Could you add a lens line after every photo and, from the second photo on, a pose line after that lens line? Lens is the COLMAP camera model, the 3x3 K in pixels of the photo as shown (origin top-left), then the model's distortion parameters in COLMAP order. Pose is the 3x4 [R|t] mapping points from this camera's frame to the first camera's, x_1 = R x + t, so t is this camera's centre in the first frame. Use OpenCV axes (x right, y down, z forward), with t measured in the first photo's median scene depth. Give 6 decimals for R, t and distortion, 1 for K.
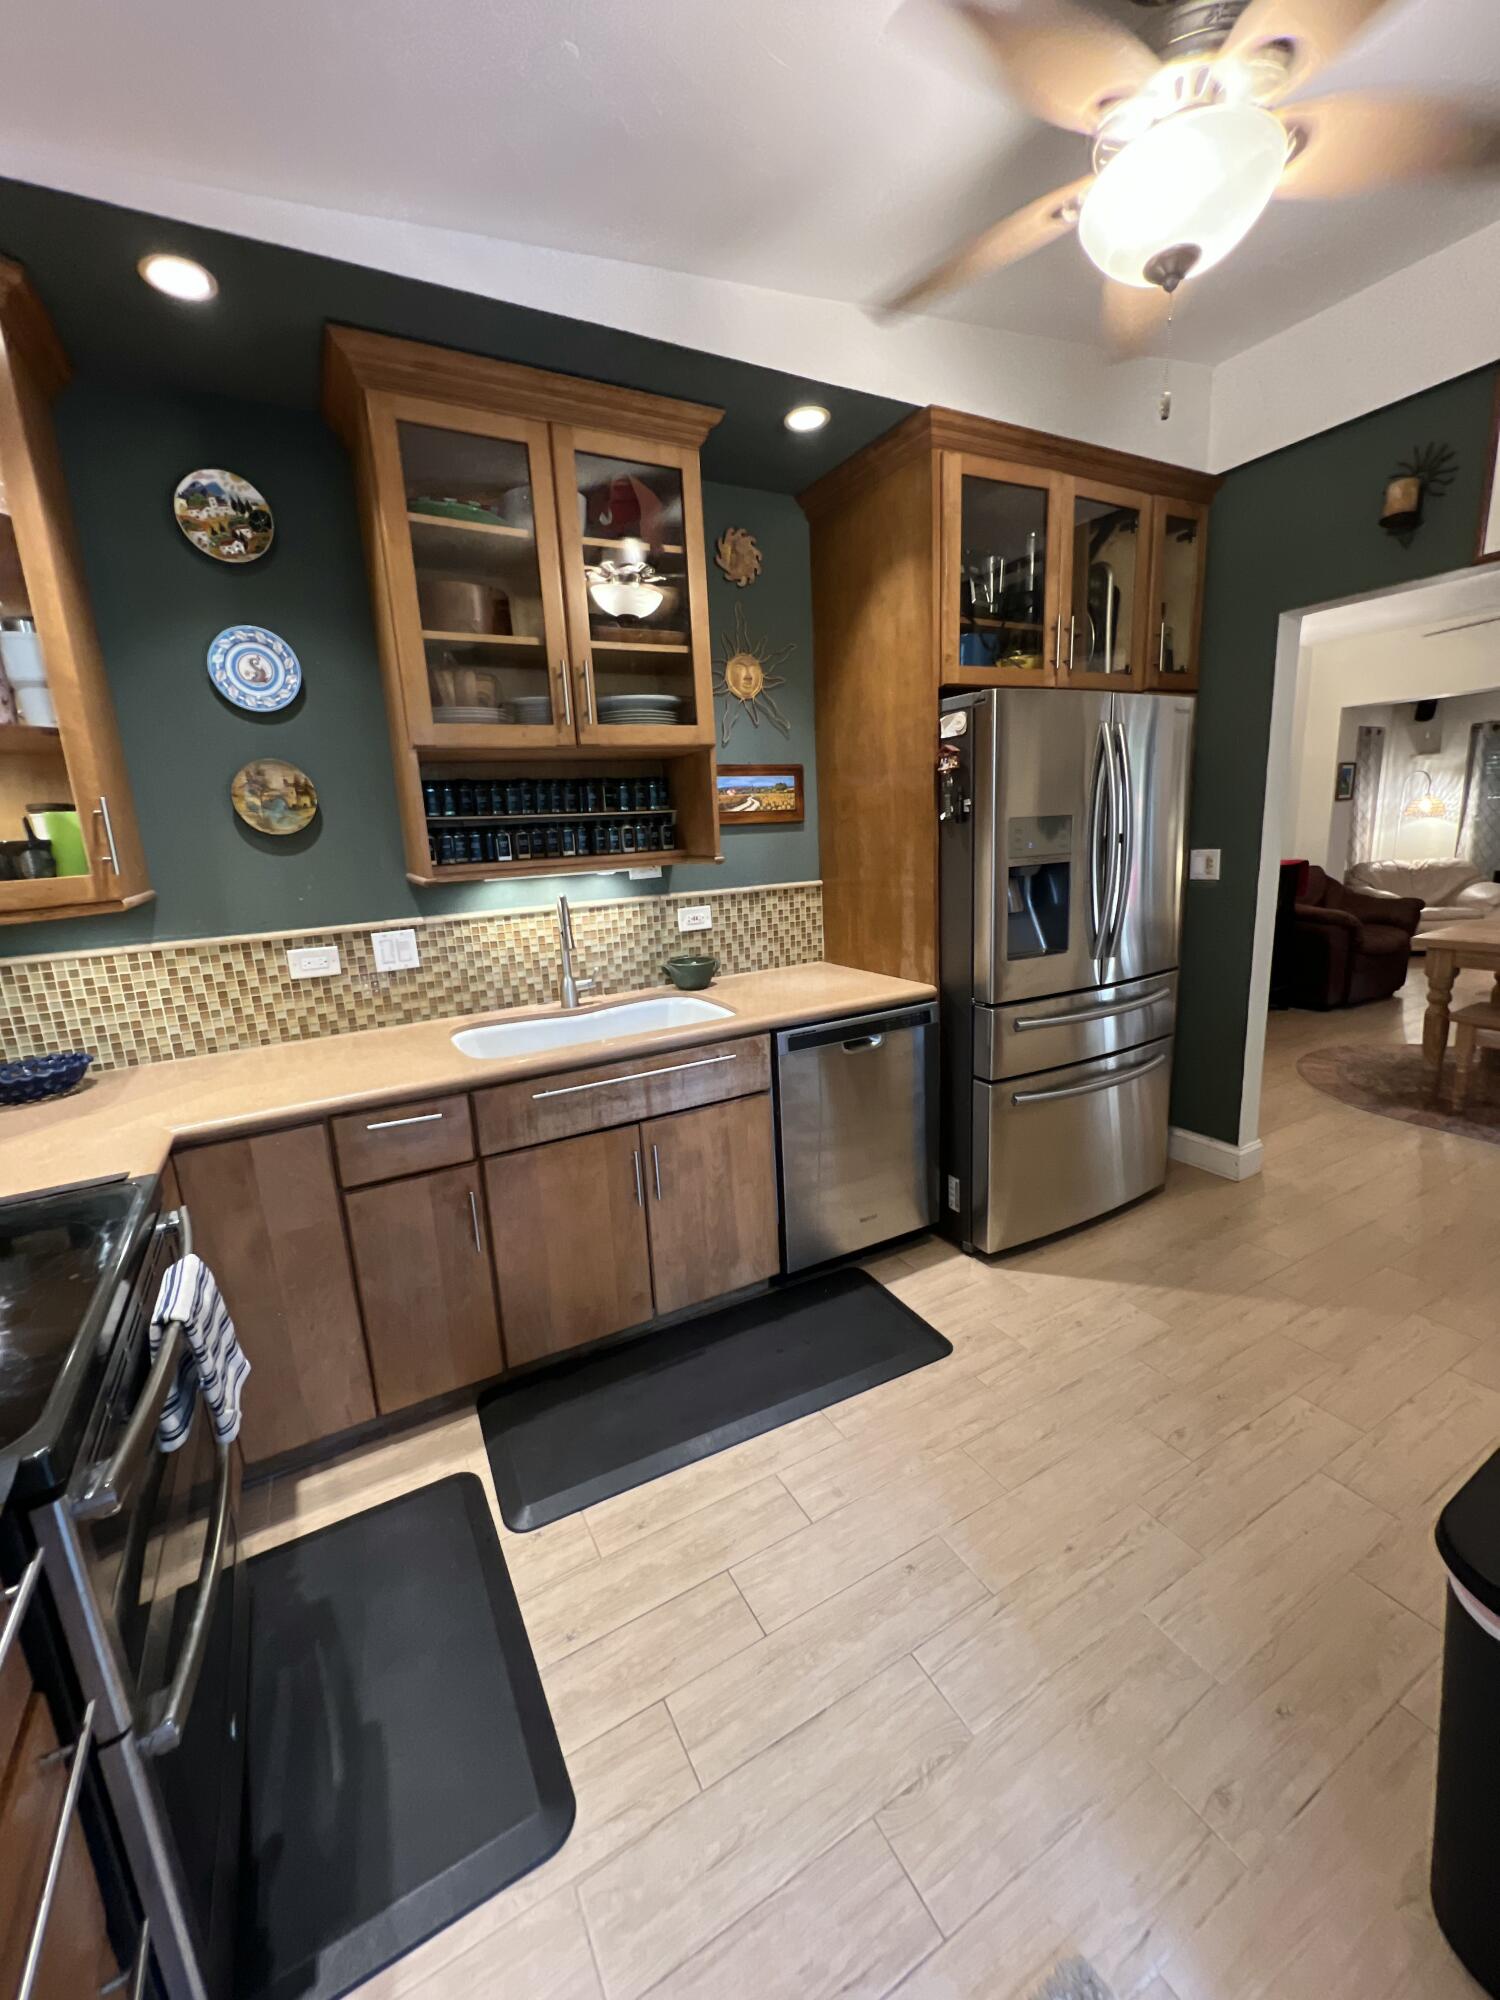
lens RADIAL K [[798.5, 0, 751.6], [0, 798.5, 994.6], [0, 0, 1]] dist [-0.003657, 0.000936]
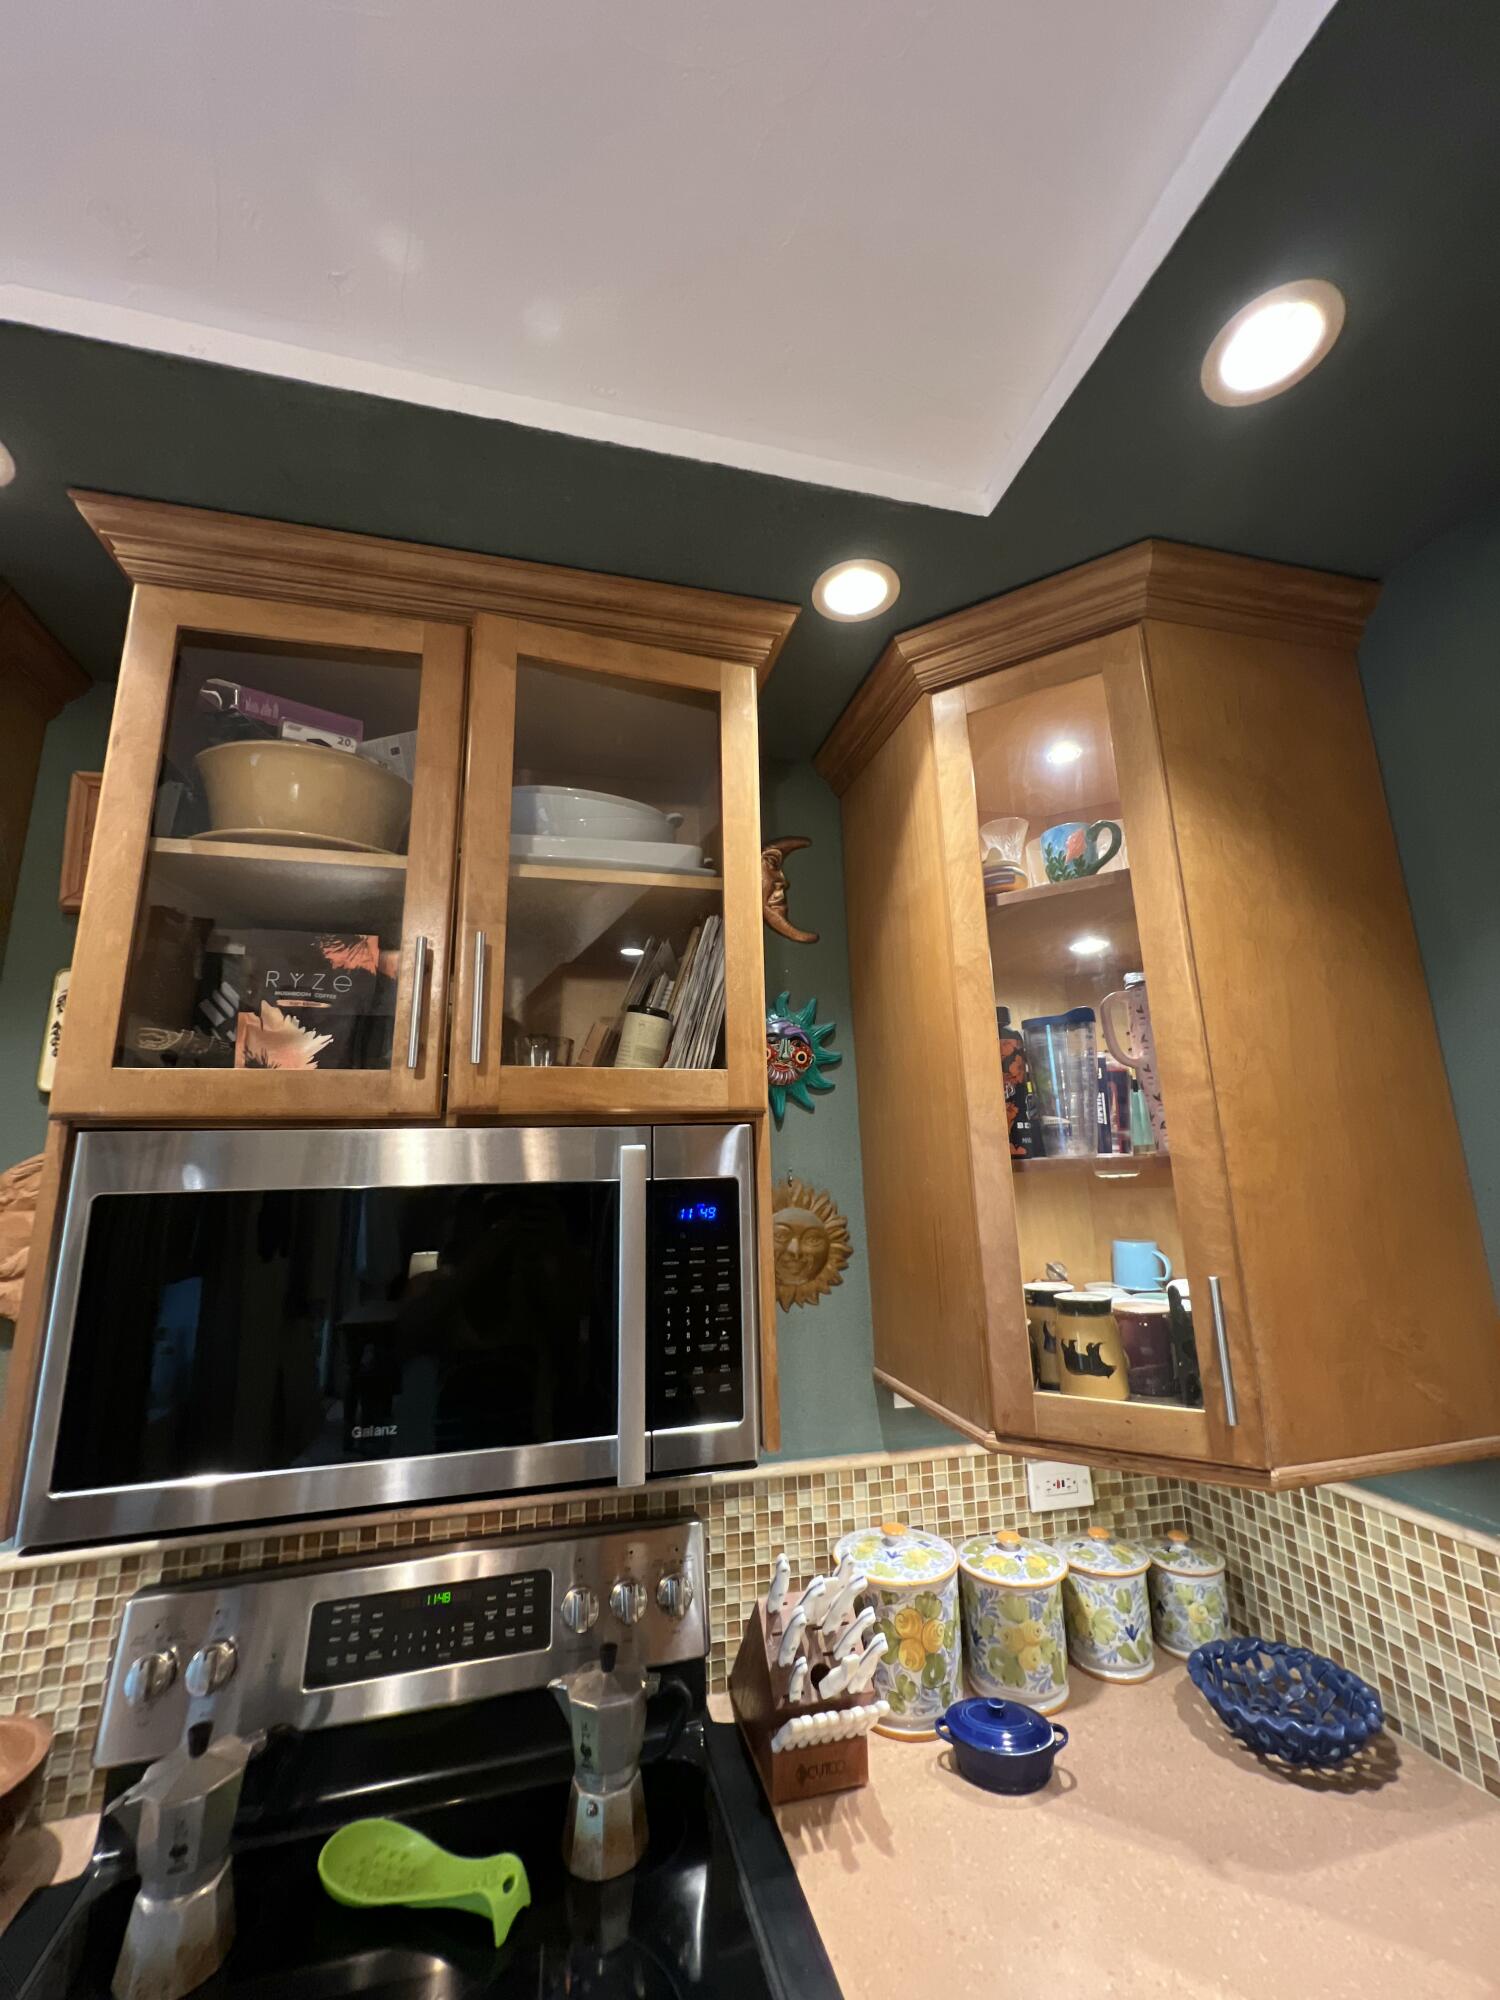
lens RADIAL K [[798.5, 0, 755.6], [0, 798.5, 1000.8], [0, 0, 1]] dist [-0.003657, 0.000936]
pose [[-0.248185, -0.153726, -0.956437, -0.117018], [-0.170102, 0.978903, -0.113197, -0.218432], [0.953661, 0.134598, -0.269098, 0.560821]]
